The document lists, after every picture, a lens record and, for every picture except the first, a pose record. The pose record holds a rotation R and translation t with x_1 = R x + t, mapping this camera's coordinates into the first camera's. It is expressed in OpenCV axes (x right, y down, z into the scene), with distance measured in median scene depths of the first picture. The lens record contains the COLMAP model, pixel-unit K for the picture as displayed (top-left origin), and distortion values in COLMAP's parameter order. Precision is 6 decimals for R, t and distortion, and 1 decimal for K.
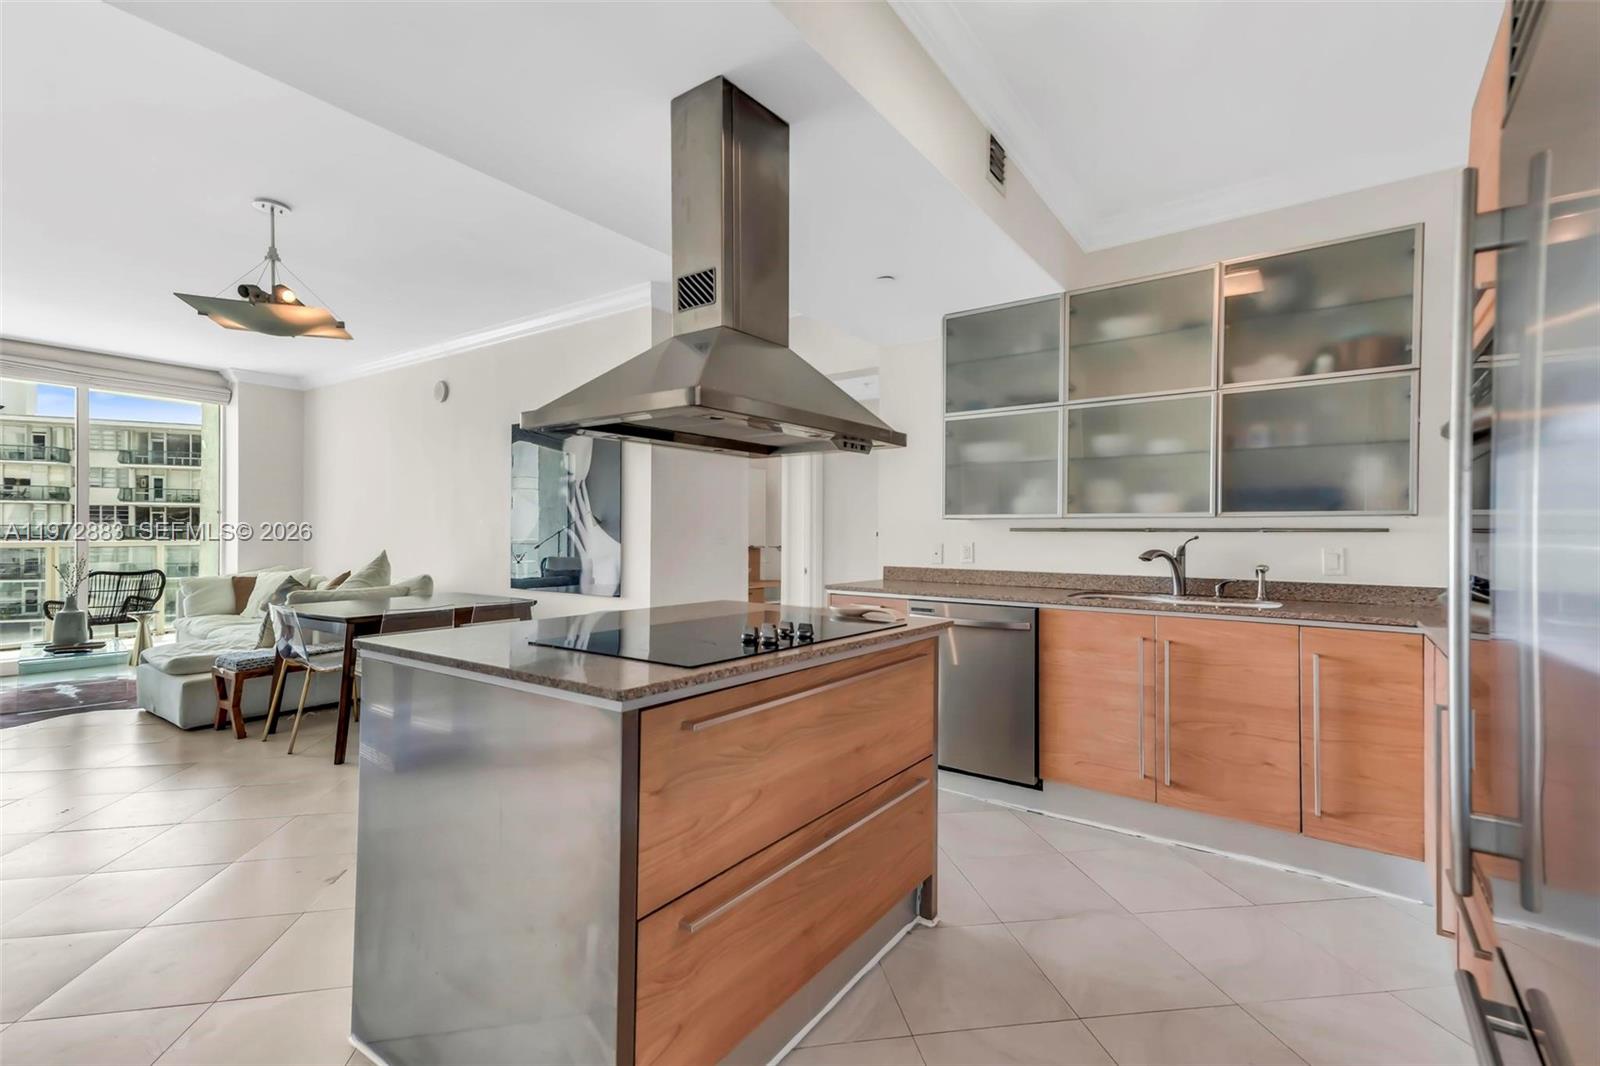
lens RADIAL K [[744.5, 0, 795.0], [0, 744.5, 532.4], [0, 0, 1]] dist [0.047994, 0.000220]
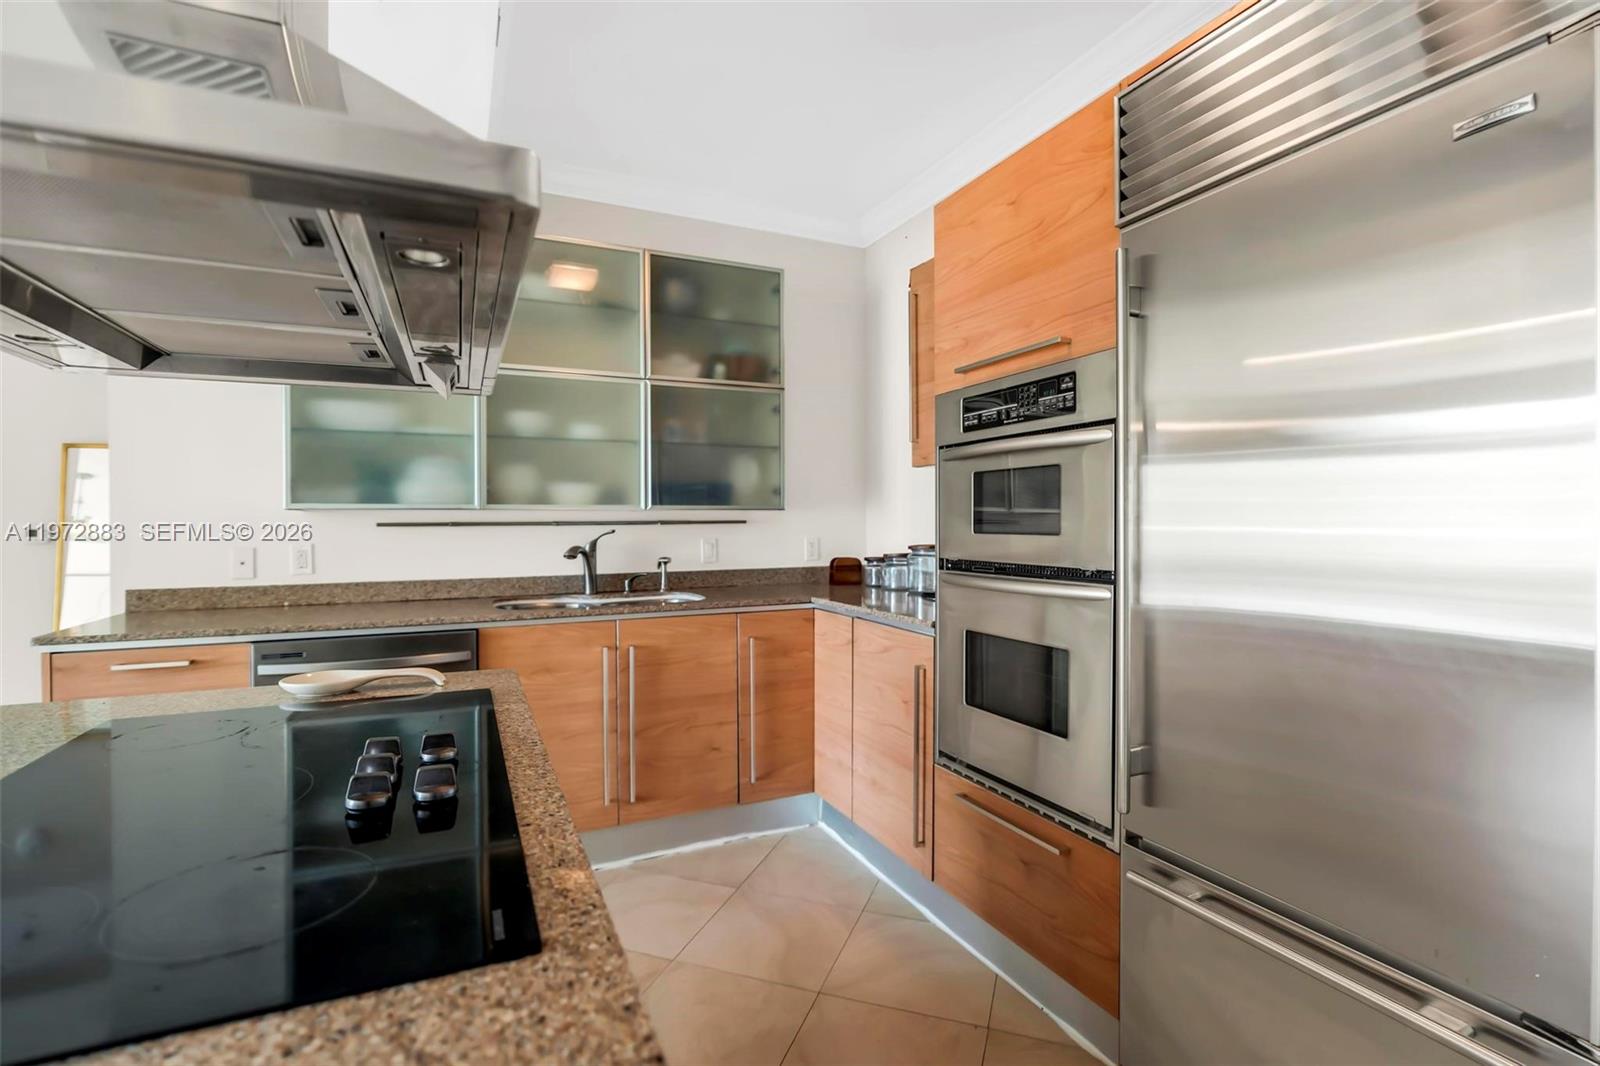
lens RADIAL K [[760.0, 0, 798.1], [0, 760.0, 524.7], [0, 0, 1]] dist [-0.013193, 0.000753]
pose [[0.472168, -0.015403, 0.881374, -0.206257], [0.007565, 0.999881, 0.013422, -0.013172], [-0.881476, 0.000330, 0.472229, 0.363913]]
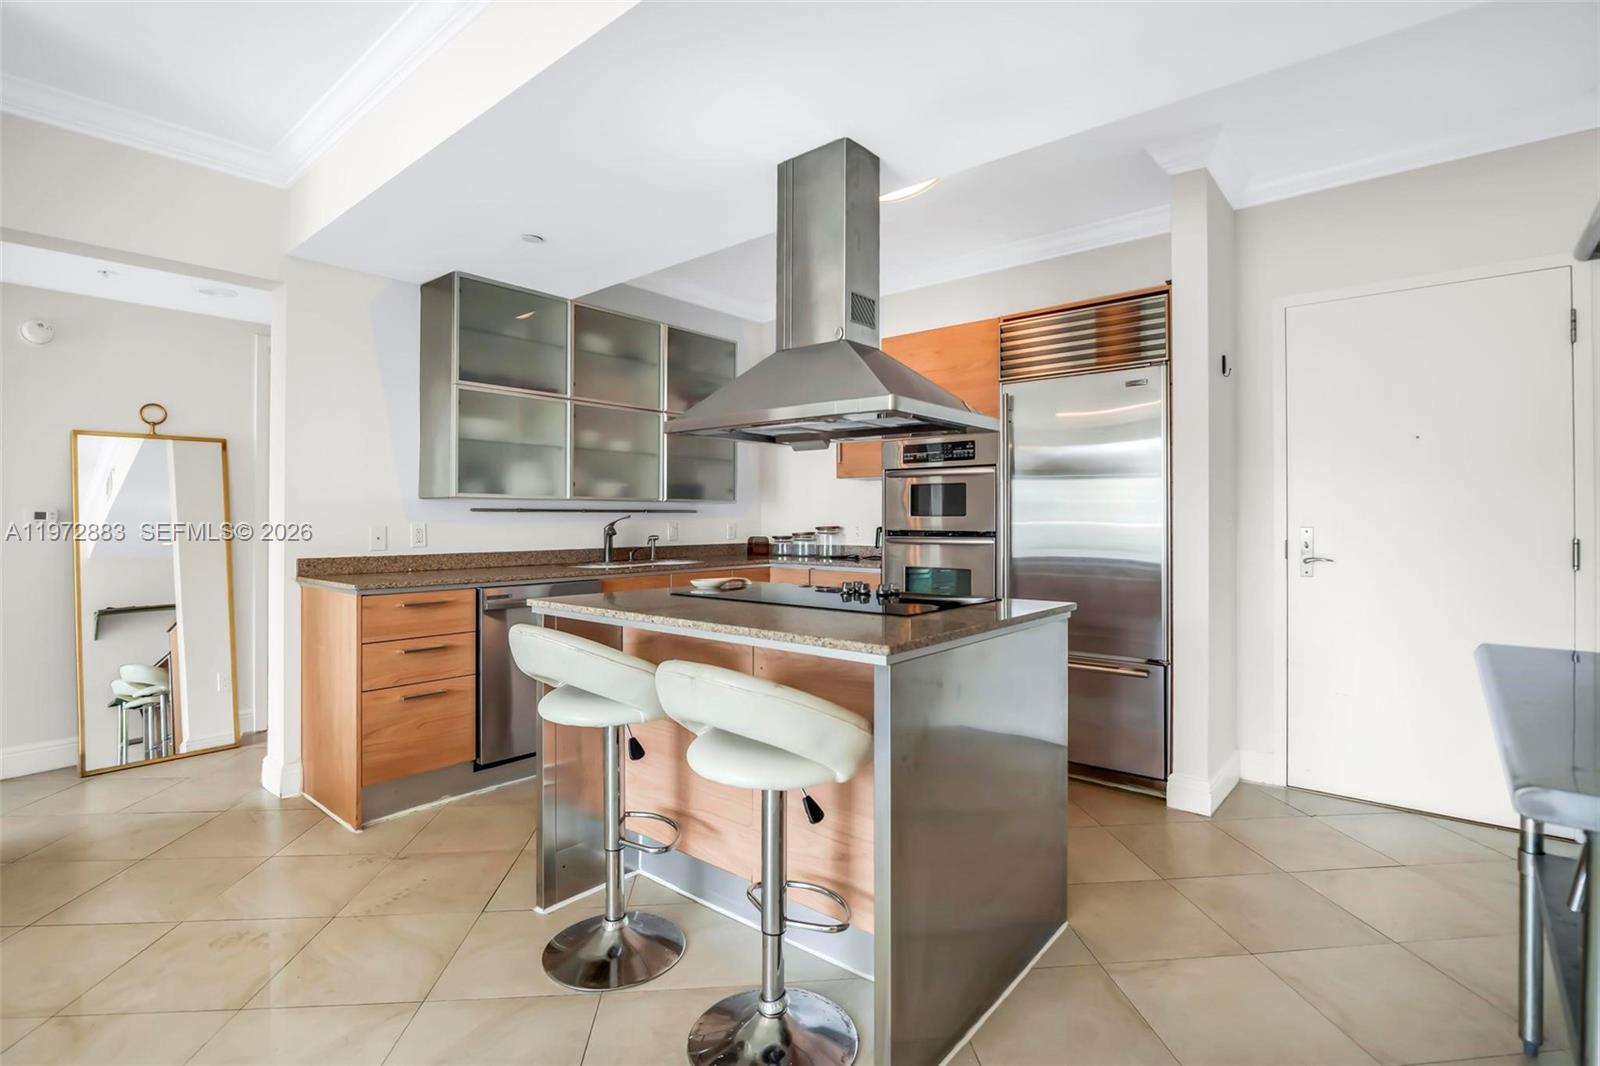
lens RADIAL K [[755.2, 0, 820.8], [0, 755.2, 506.4], [0, 0, 1]] dist [-0.023121, 0.000054]
pose [[0.049588, 0.006556, 0.998748, -0.813383], [-0.002530, 0.999976, -0.006438, -0.003561], [-0.998767, -0.002208, 0.049604, 0.625251]]
